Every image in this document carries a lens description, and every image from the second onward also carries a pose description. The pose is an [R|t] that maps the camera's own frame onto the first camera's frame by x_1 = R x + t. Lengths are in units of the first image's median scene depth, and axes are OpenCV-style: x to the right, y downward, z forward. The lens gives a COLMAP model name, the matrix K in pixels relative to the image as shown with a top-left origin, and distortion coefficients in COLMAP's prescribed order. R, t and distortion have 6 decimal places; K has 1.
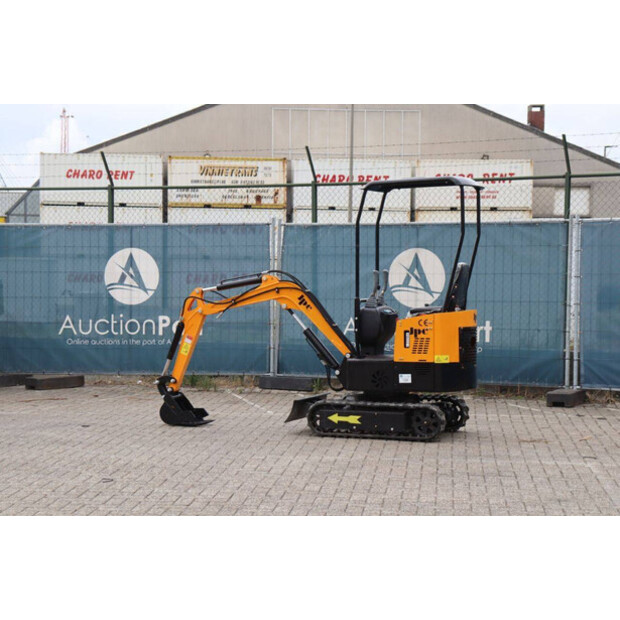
lens RADIAL K [[1456.7, 0, 310.0], [0, 1456.7, 310.0], [0, 0, 1]] dist [0.427995, -0.031904]
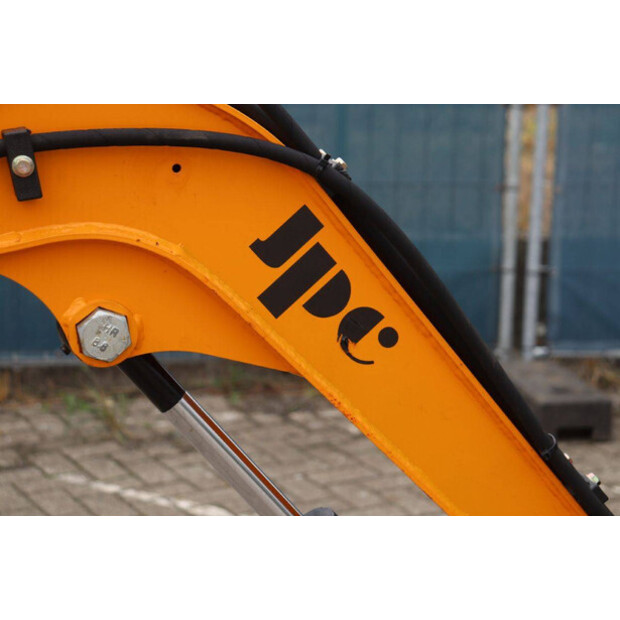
lens RADIAL K [[1456.7, 0, 310.0], [0, 1456.7, 310.0], [0, 0, 1]] dist [0.427995, -0.031904]
pose [[0.817943, -0.099794, 0.566578, -0.059062], [-0.005455, 0.983451, 0.181094, -0.020909], [-0.575274, -0.151215, 0.803862, 0.895575]]
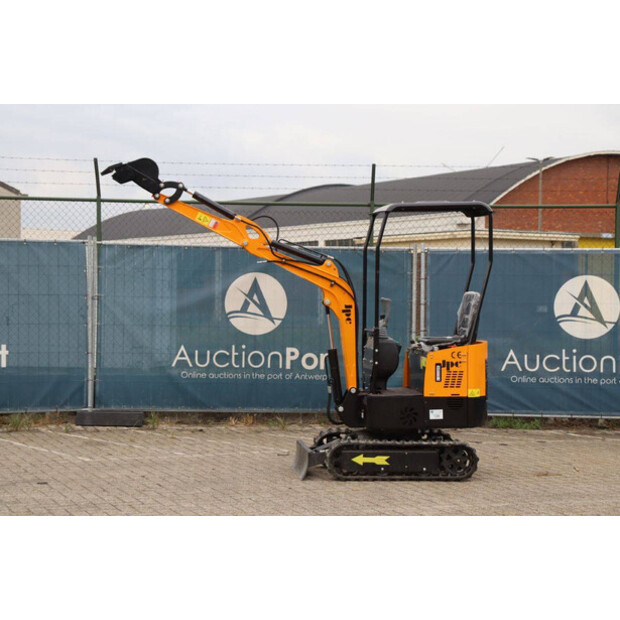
lens RADIAL K [[1365.5, 0, 310.0], [0, 1365.5, 310.0], [0, 0, 1]] dist [0.382590, -0.060793]
pose [[0.884564, 0.003230, 0.466407, -0.387081], [0.001637, 0.999948, -0.010031, -0.010716], [-0.466416, 0.009636, 0.884513, 0.234801]]
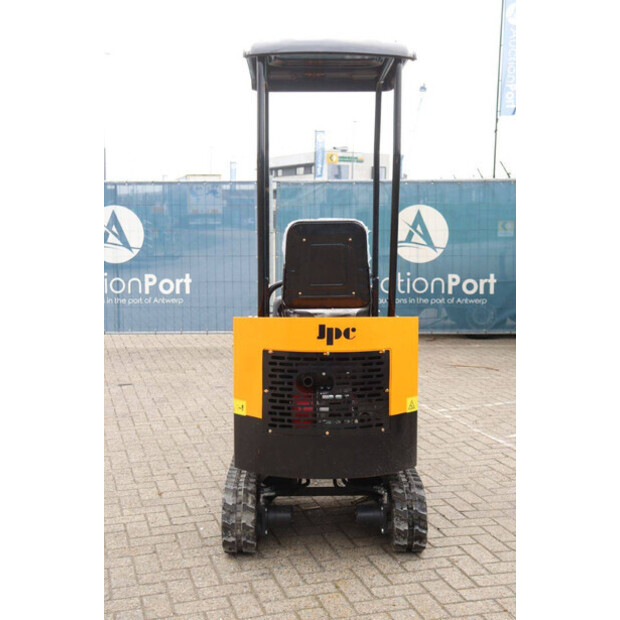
lens RADIAL K [[871.4, 0, 310.0], [0, 871.4, 310.0], [0, 0, 1]] dist [0.082991, 0.053706]
pose [[0.358025, 0.091847, -0.929183, 0.351890], [-0.025858, 0.995744, 0.088463, -0.026111], [0.933354, -0.007645, 0.358877, 0.835530]]
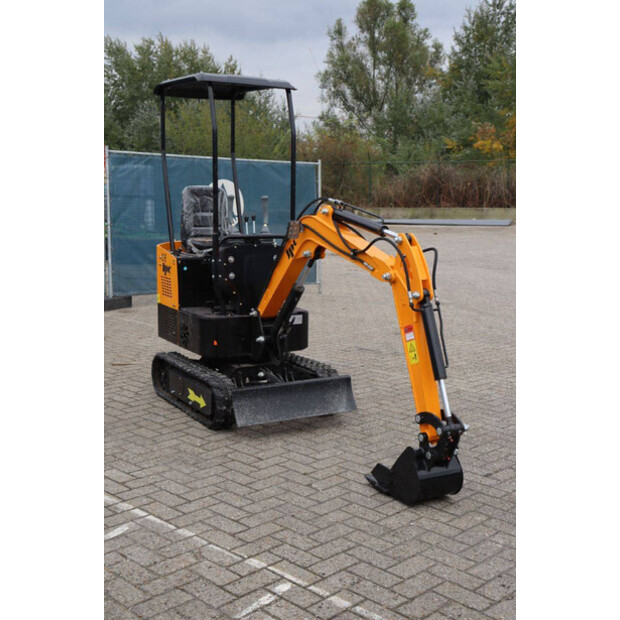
lens RADIAL K [[816.9, 0, 310.0], [0, 816.9, 310.0], [0, 0, 1]] dist [-0.018200, 0.317146]
pose [[-0.772686, -0.099433, 0.626953, -0.236669], [0.005504, 0.986569, 0.163250, -0.036129], [-0.634765, 0.129592, -0.761761, 1.253399]]
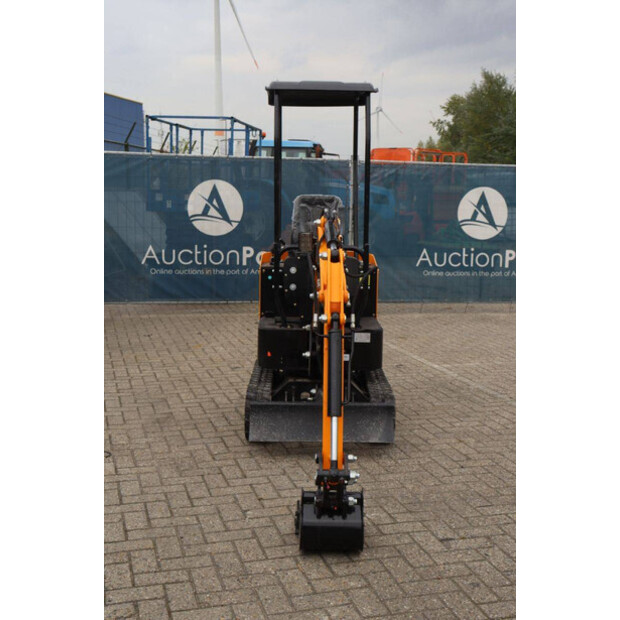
lens RADIAL K [[816.9, 0, 310.0], [0, 816.9, 310.0], [0, 0, 1]] dist [-0.018200, 0.317146]
pose [[-0.365779, -0.133920, 0.921016, -0.317147], [0.012559, 0.988793, 0.148762, -0.034643], [-0.930617, 0.065981, -0.359998, 1.106288]]
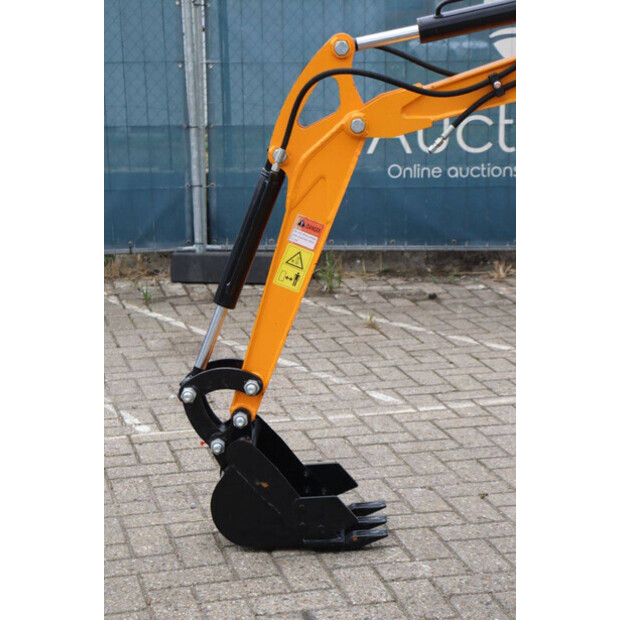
lens RADIAL K [[1456.7, 0, 310.0], [0, 1456.7, 310.0], [0, 0, 1]] dist [0.427995, -0.031904]
pose [[0.944969, -0.080015, 0.317225, -0.169439], [0.027583, 0.985664, 0.166450, -0.010589], [-0.325996, -0.148540, 0.933629, 0.749814]]
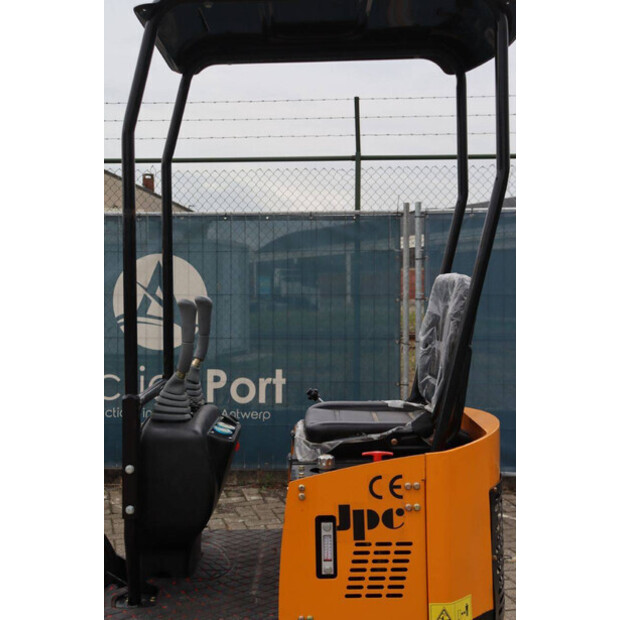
lens RADIAL K [[862.9, 0, 310.0], [0, 862.9, 310.0], [0, 0, 1]] dist [0.112457, 0.021522]
pose [[0.937880, -0.015552, 0.346612, 0.006065], [0.014604, 0.999879, 0.005347, -0.024200], [-0.346653, 0.000048, 0.937994, 0.778529]]
